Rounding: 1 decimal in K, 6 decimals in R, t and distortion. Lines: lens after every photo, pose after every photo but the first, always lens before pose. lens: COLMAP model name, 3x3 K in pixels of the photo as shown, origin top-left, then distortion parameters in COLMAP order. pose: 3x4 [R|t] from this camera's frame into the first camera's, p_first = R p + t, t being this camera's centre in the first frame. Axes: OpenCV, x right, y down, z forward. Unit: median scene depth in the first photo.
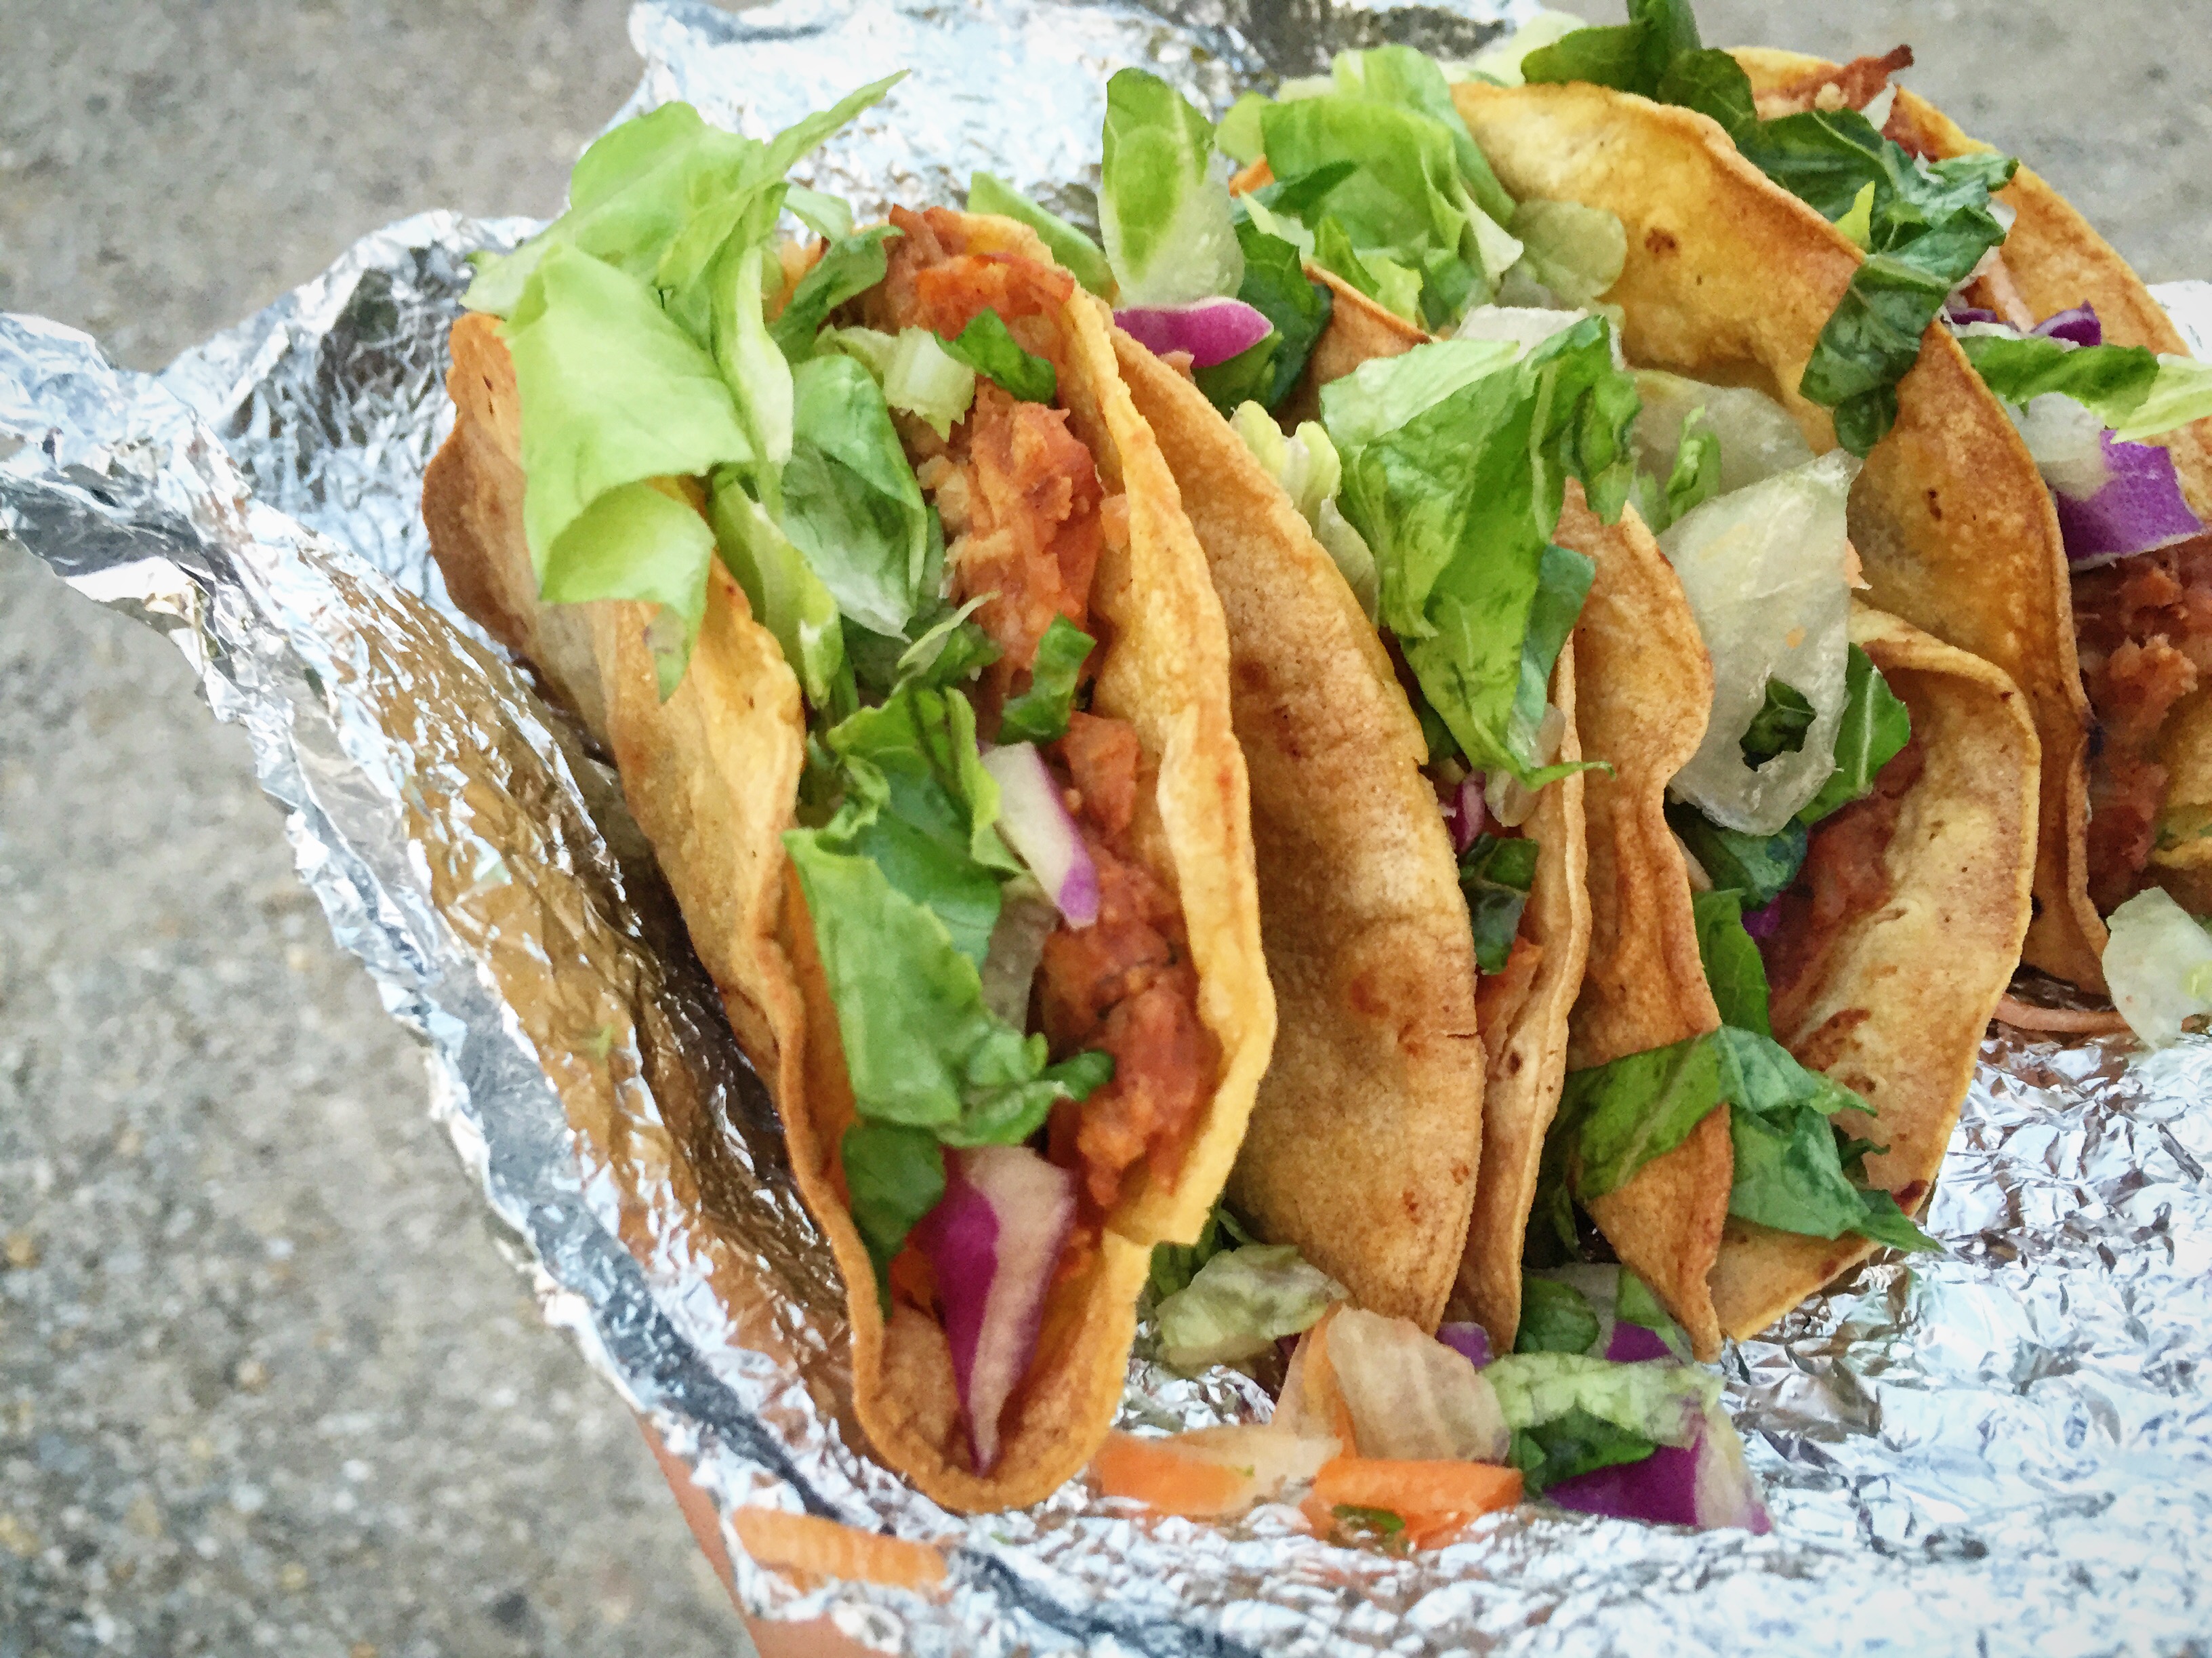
lens RADIAL K [[1651.7, 0, 1106.0], [0, 1651.7, 829.0], [0, 0, 1]] dist [0.044163, -0.038687]
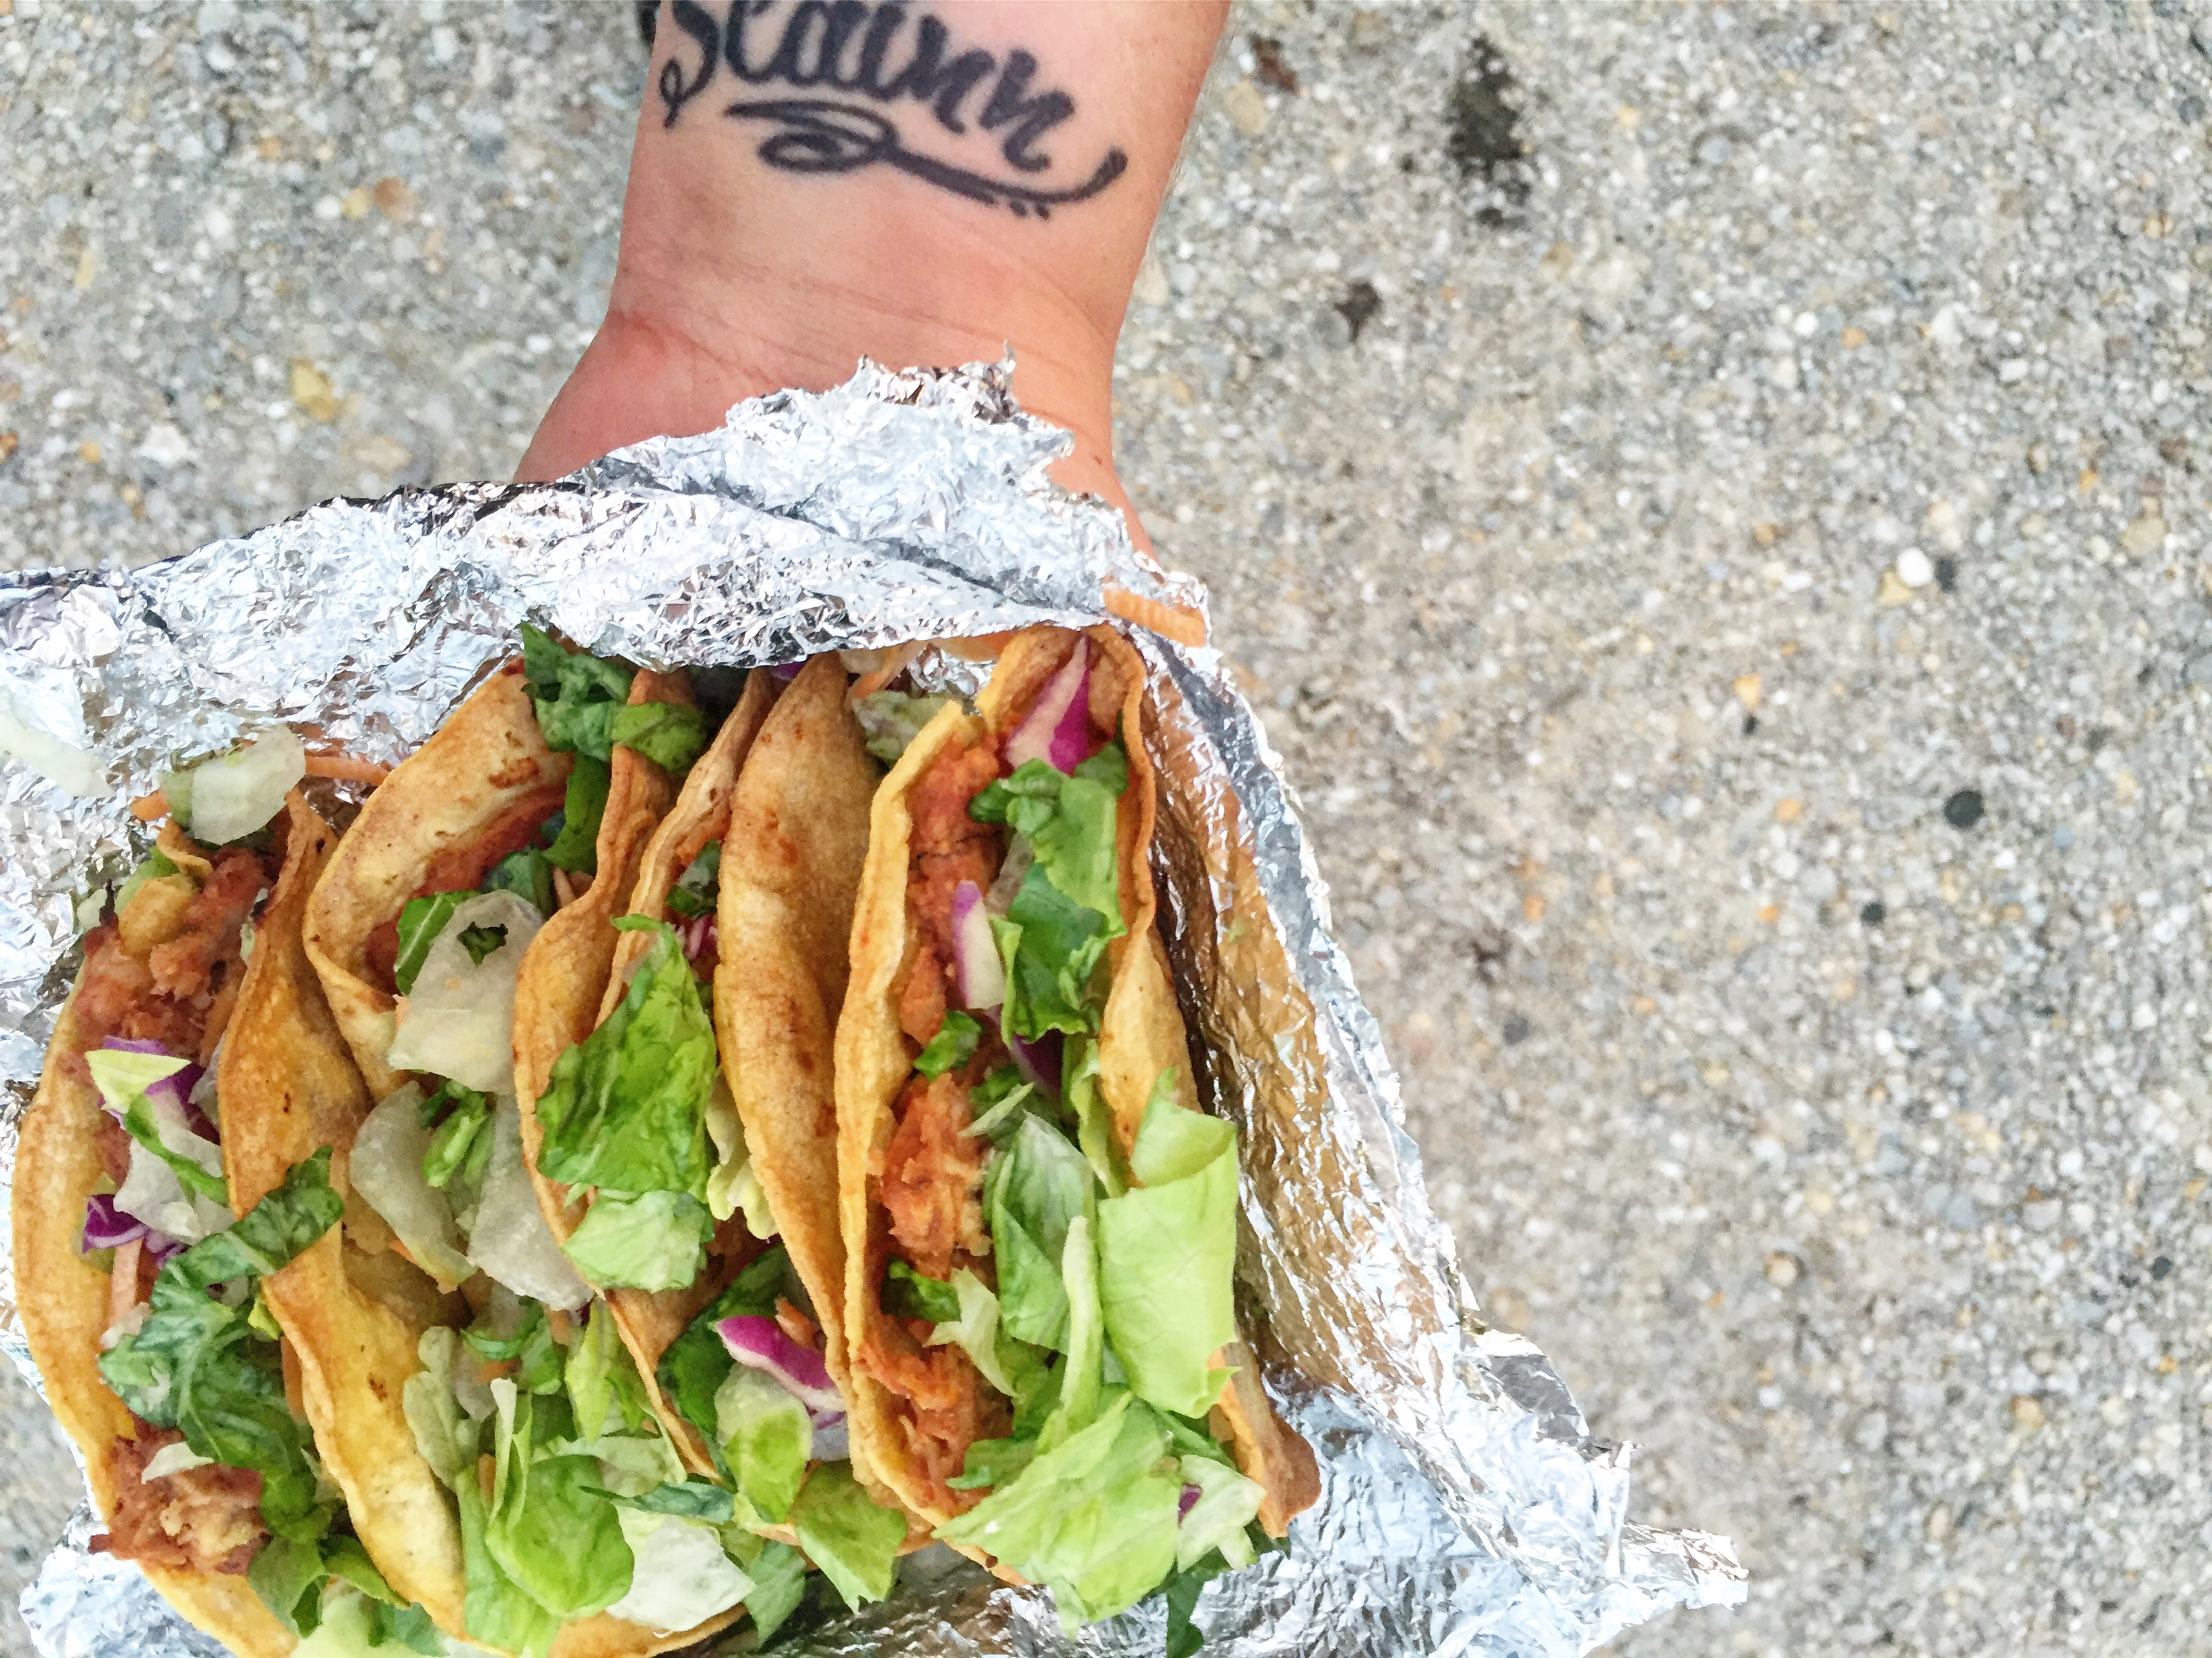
lens RADIAL K [[1651.7, 0, 1106.0], [0, 1651.7, 829.0], [0, 0, 1]] dist [0.044163, -0.038687]
pose [[-0.960695, -0.249122, -0.122485, 0.064335], [0.161901, -0.861212, 0.481769, -0.625955], [-0.225505, 0.443003, 0.867696, -0.508868]]
